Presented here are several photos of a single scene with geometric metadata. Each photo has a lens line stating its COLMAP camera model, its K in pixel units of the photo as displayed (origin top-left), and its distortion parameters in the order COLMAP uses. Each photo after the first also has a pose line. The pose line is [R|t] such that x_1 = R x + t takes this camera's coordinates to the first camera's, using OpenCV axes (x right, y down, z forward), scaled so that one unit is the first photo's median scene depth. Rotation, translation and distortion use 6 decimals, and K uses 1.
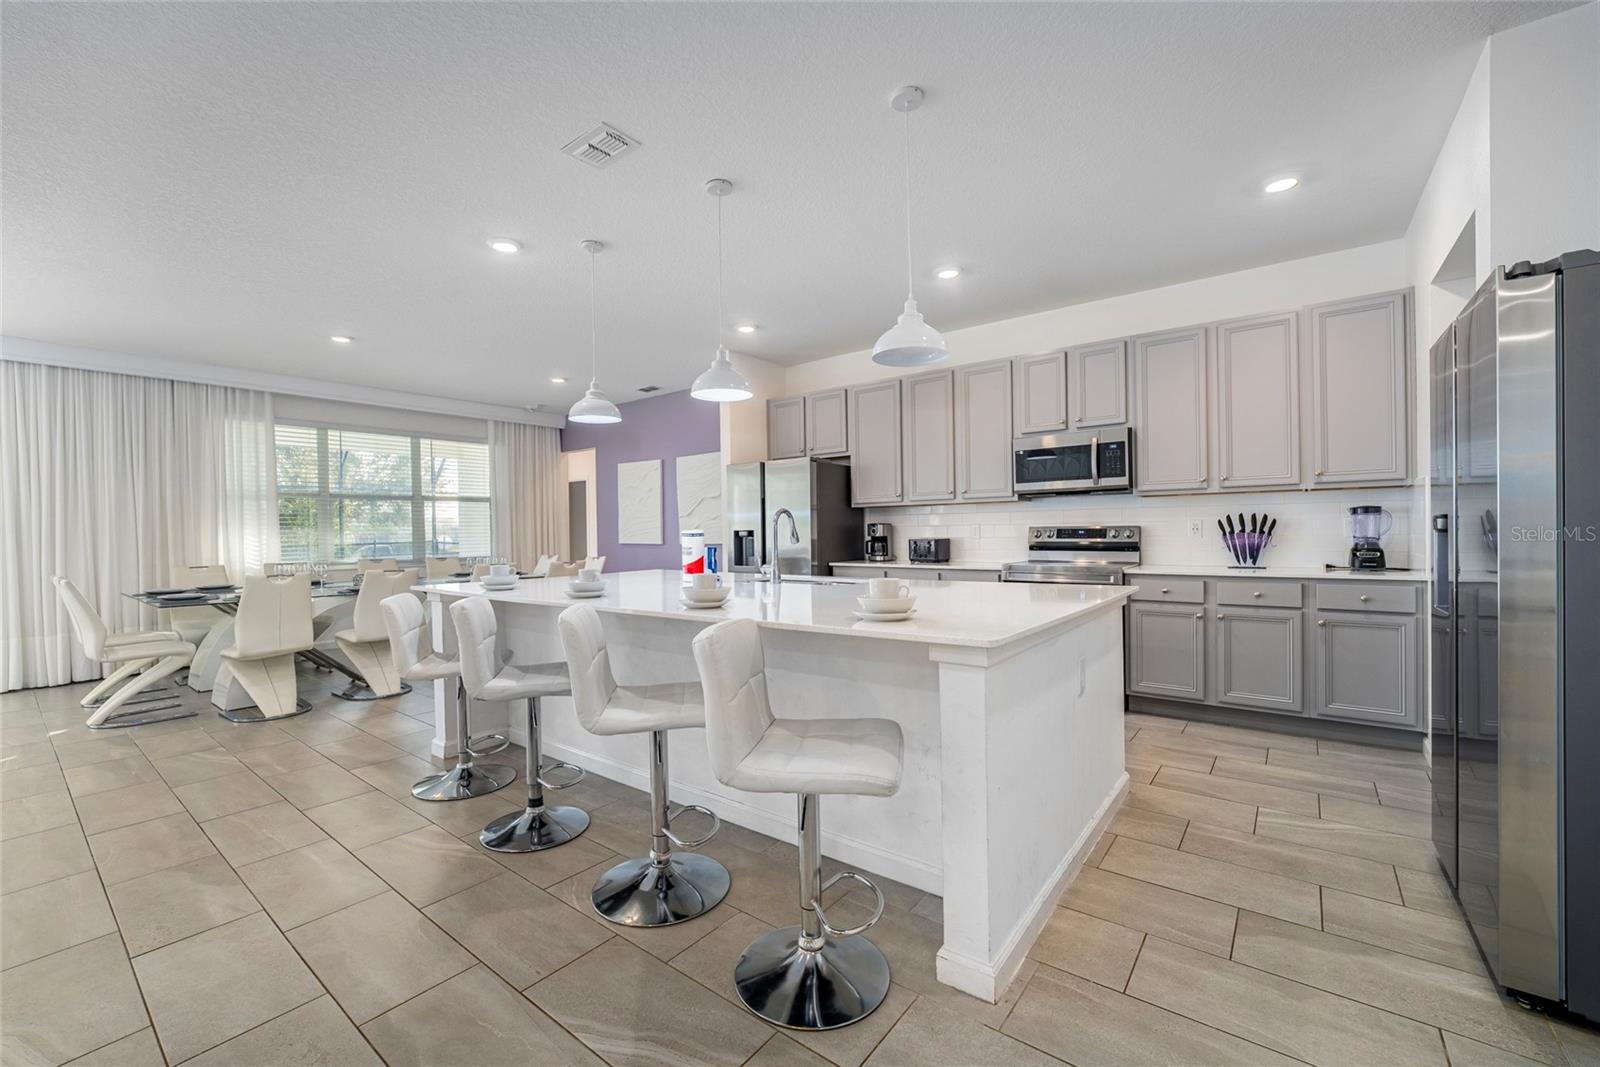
lens RADIAL K [[654.7, 0, 788.4], [0, 654.7, 536.1], [0, 0, 1]] dist [-0.002216, -0.000038]
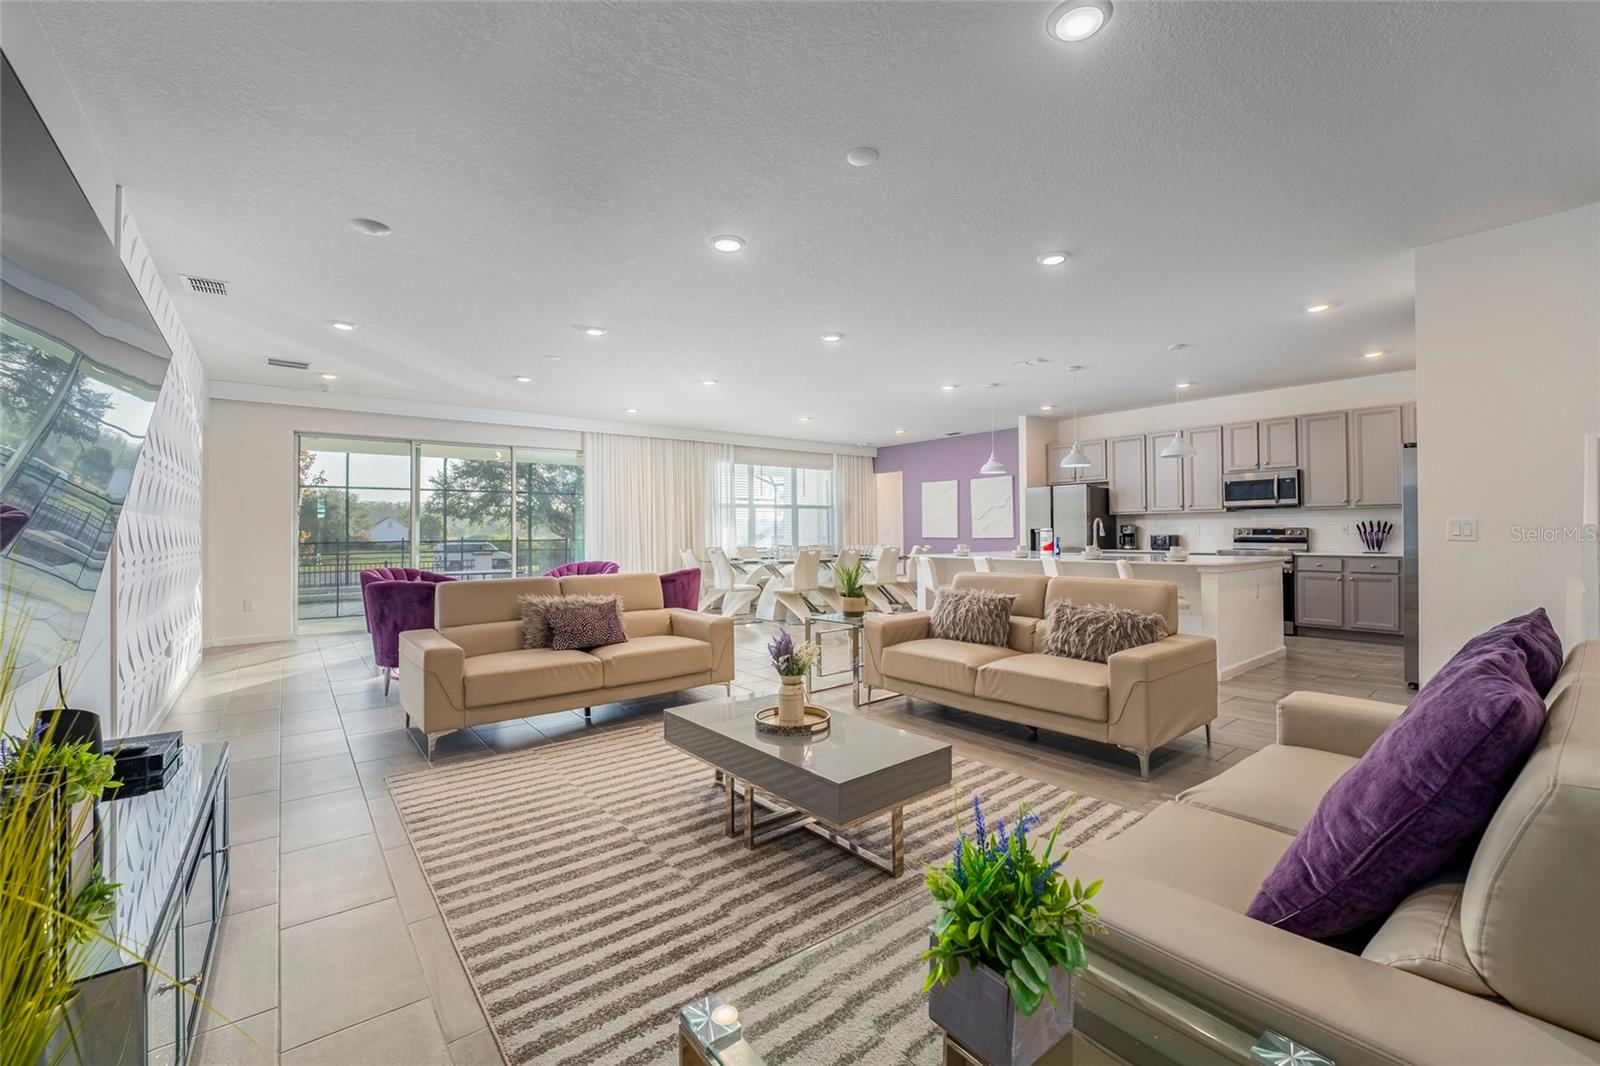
lens RADIAL K [[654.7, 0, 815.3], [0, 654.7, 523.9], [0, 0, 1]] dist [-0.002216, -0.000038]
pose [[0.969177, 0.008820, -0.246208, -0.247499], [-0.014275, 0.999690, -0.020380, 0.024717], [0.245952, 0.023266, 0.969003, -0.856239]]
